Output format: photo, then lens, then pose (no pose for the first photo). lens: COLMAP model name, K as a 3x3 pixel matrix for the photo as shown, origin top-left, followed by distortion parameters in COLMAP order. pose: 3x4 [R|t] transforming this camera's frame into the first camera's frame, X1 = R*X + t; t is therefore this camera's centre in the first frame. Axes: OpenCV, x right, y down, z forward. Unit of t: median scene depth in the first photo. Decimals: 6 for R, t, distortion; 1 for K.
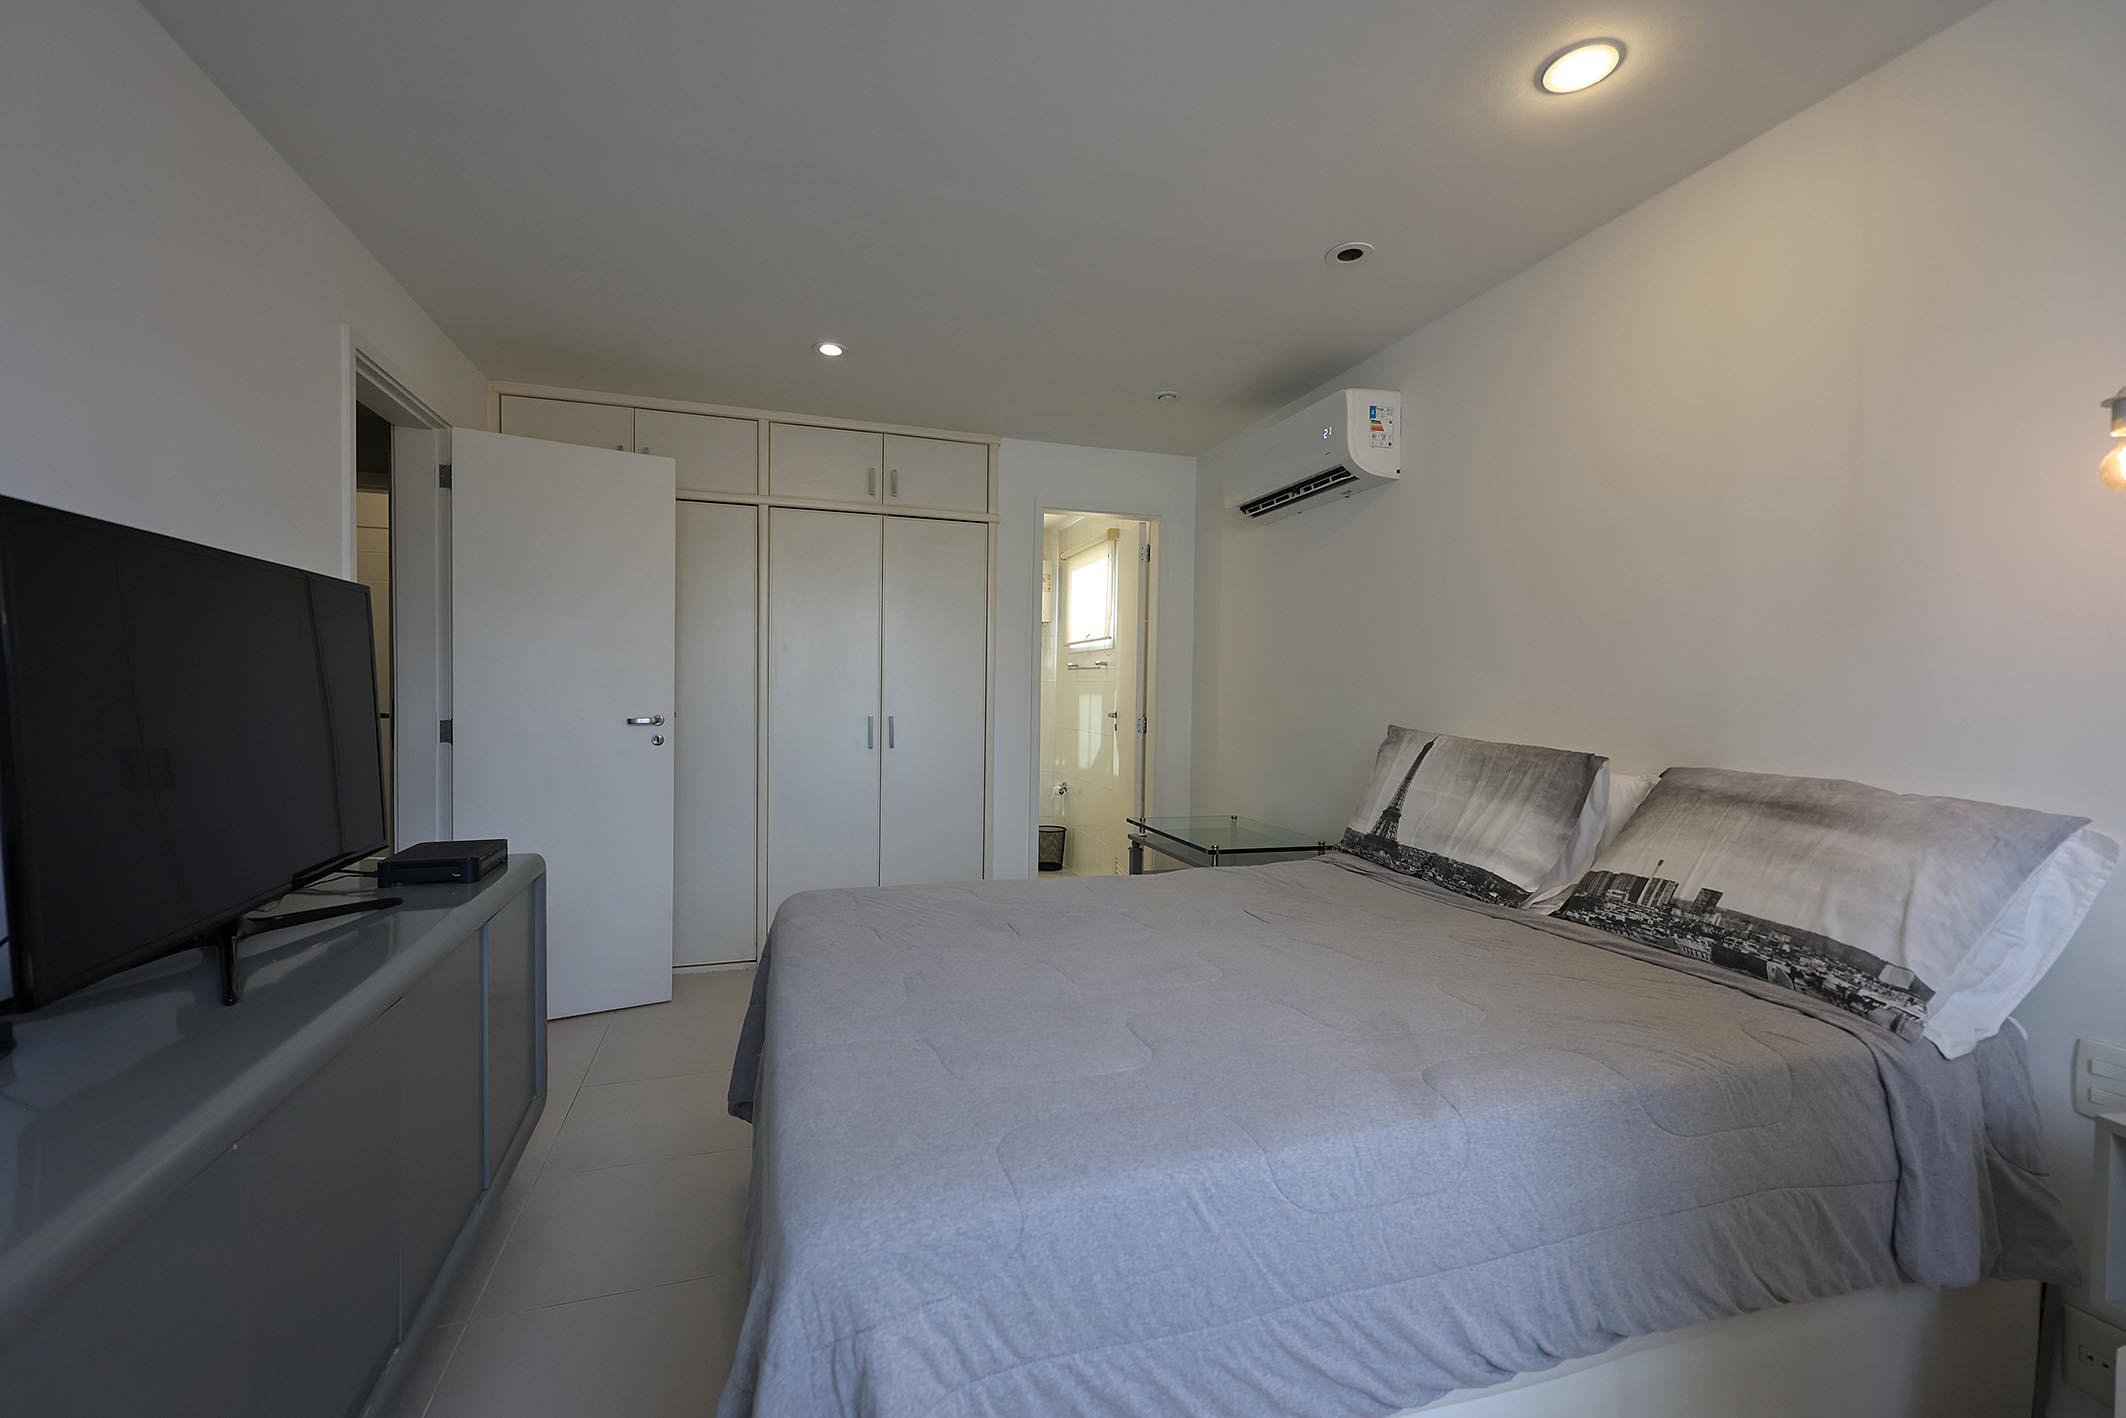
lens RADIAL K [[897.7, 0, 1061.4], [0, 897.7, 711.3], [0, 0, 1]] dist [0.002944, 0.000656]
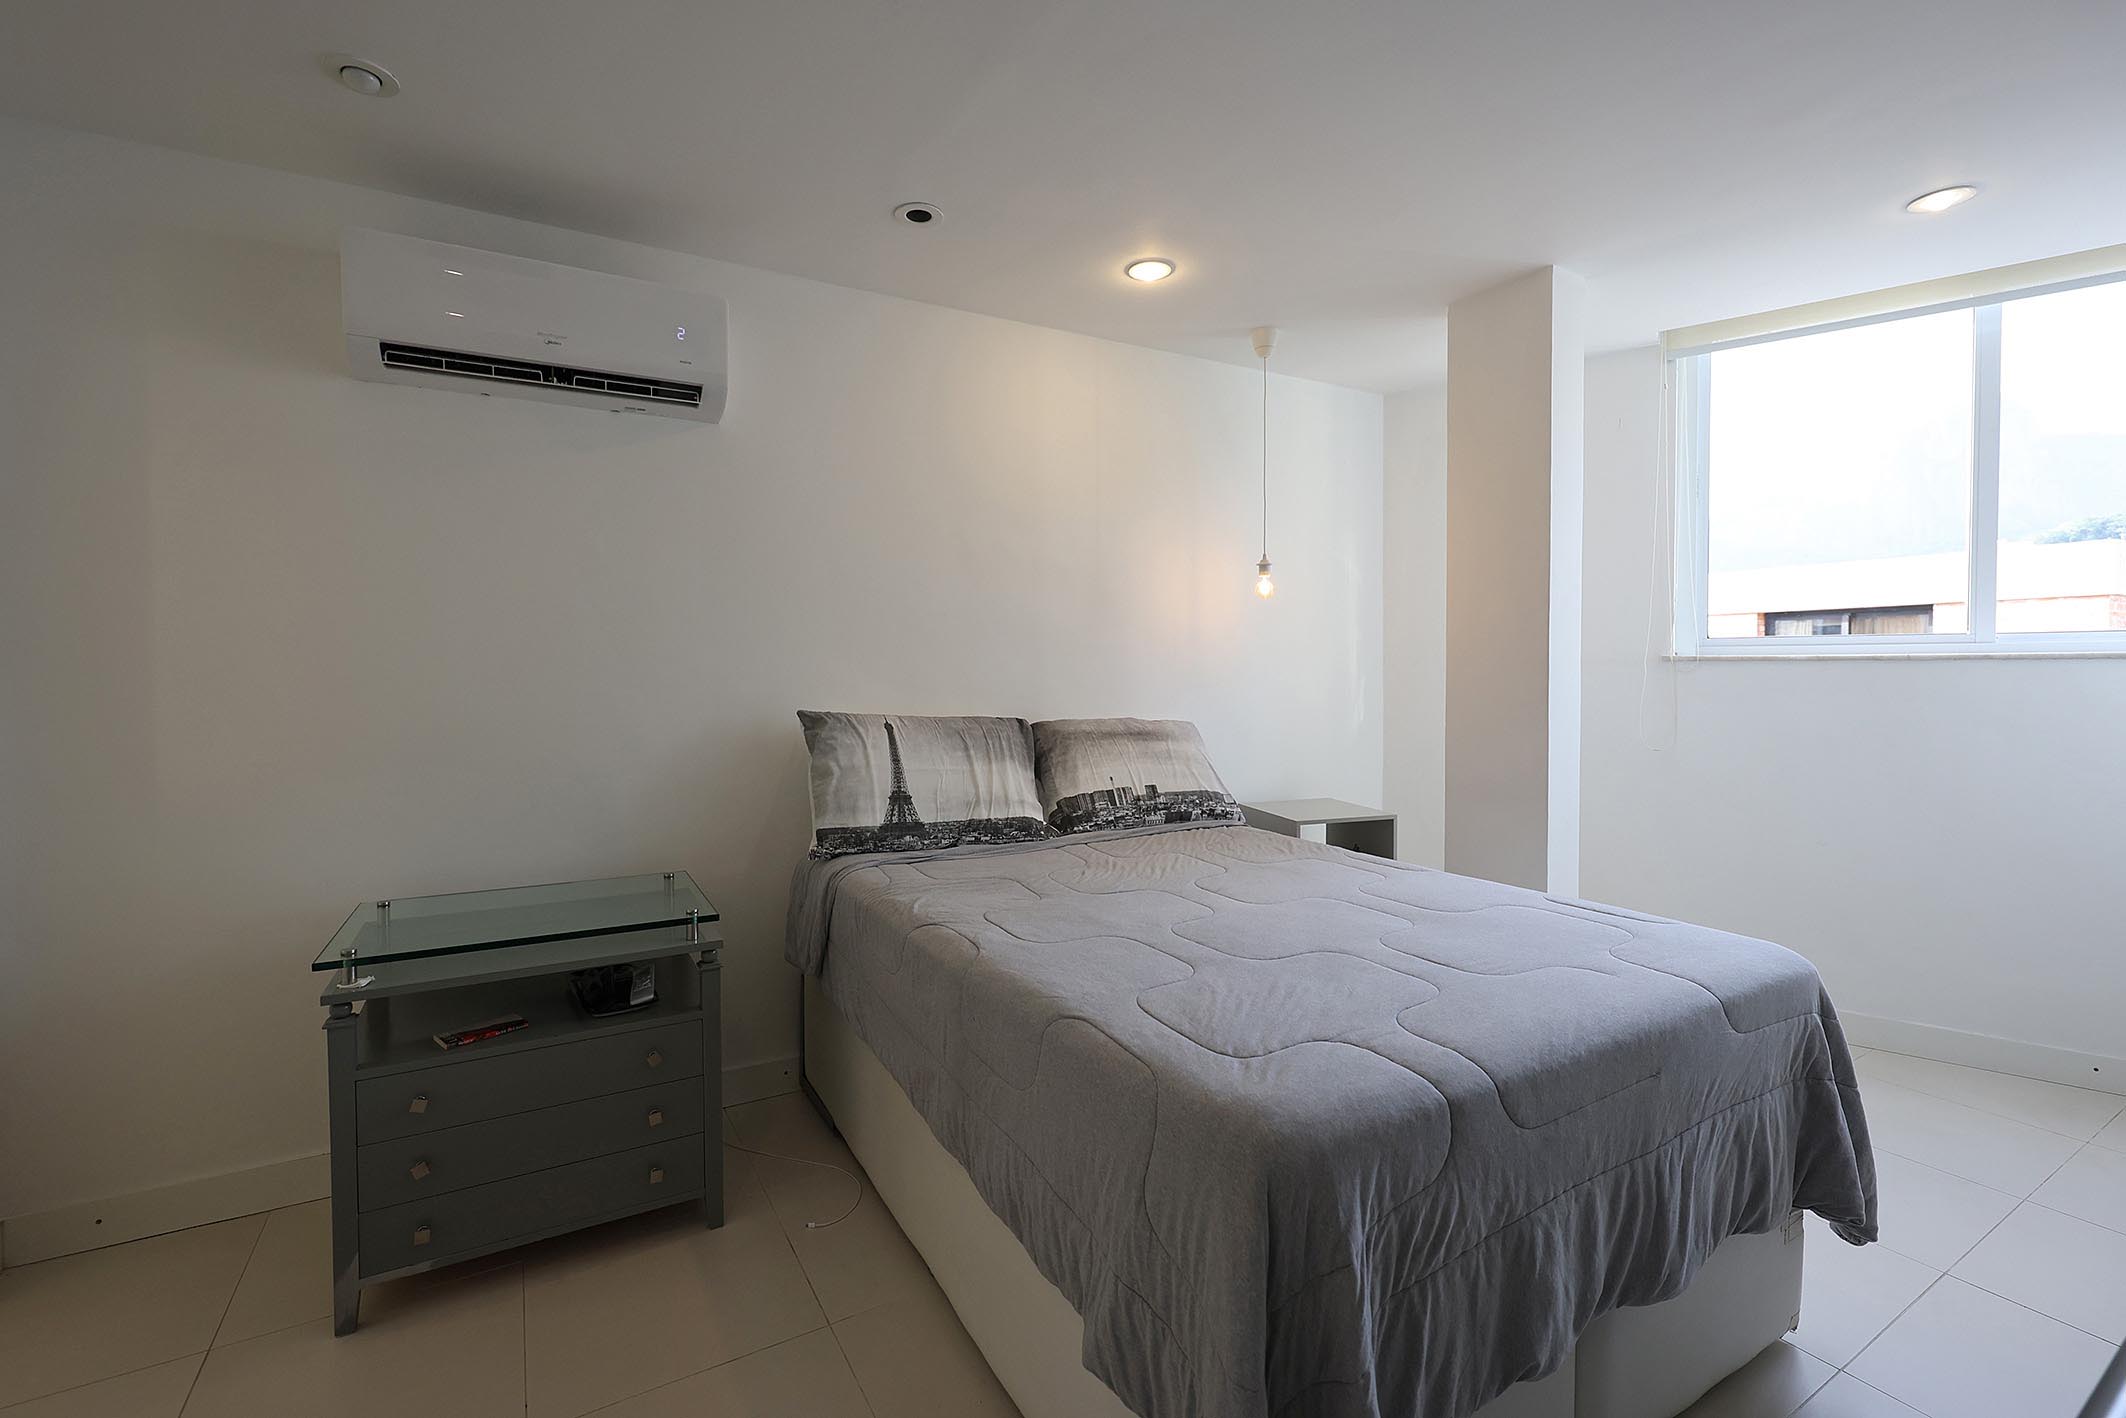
lens RADIAL K [[886.0, 0, 1043.2], [0, 886.0, 692.2], [0, 0, 1]] dist [0.001036, 0.000250]
pose [[-0.206590, -0.036865, 0.977733, -0.718880], [0.021248, 0.998885, 0.042153, -0.046508], [-0.978197, 0.029483, -0.205576, 1.215657]]
